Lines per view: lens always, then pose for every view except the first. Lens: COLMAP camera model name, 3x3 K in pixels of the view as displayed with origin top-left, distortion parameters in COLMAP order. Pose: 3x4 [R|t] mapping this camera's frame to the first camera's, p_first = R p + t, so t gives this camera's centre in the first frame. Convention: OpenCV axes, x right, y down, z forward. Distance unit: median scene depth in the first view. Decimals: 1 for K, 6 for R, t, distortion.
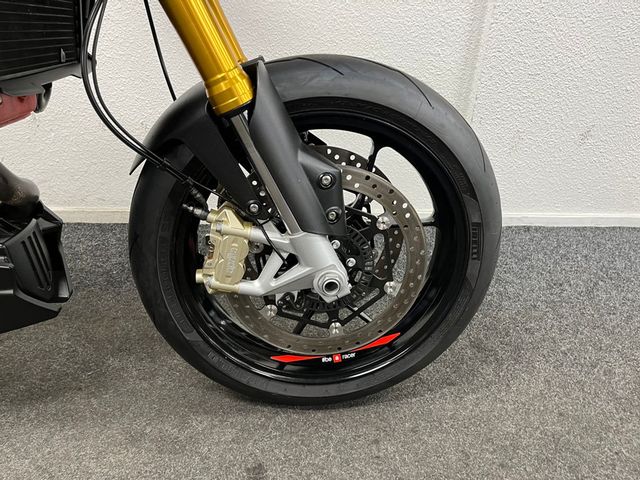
lens RADIAL K [[481.8, 0, 322.9], [0, 481.8, 240.3], [0, 0, 1]] dist [0.062356, -0.085442]
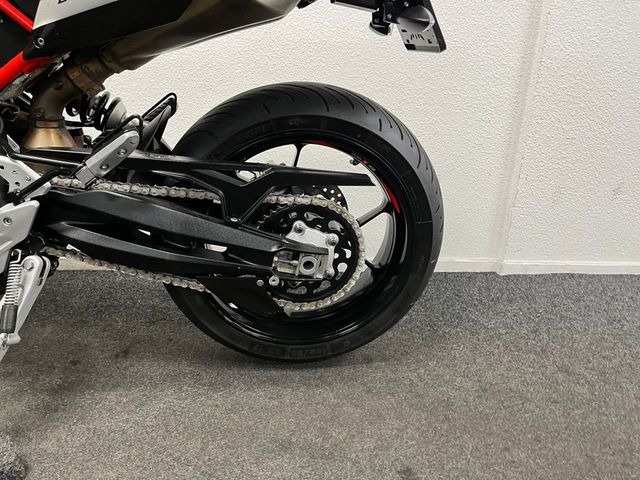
lens RADIAL K [[481.8, 0, 317.9], [0, 481.8, 235.4], [0, 0, 1]] dist [0.062356, -0.085442]
pose [[0.999319, -0.000677, 0.036890, -0.267711], [0.007075, 0.984794, -0.173580, 0.104807], [-0.036211, 0.173723, 0.984129, -0.093997]]
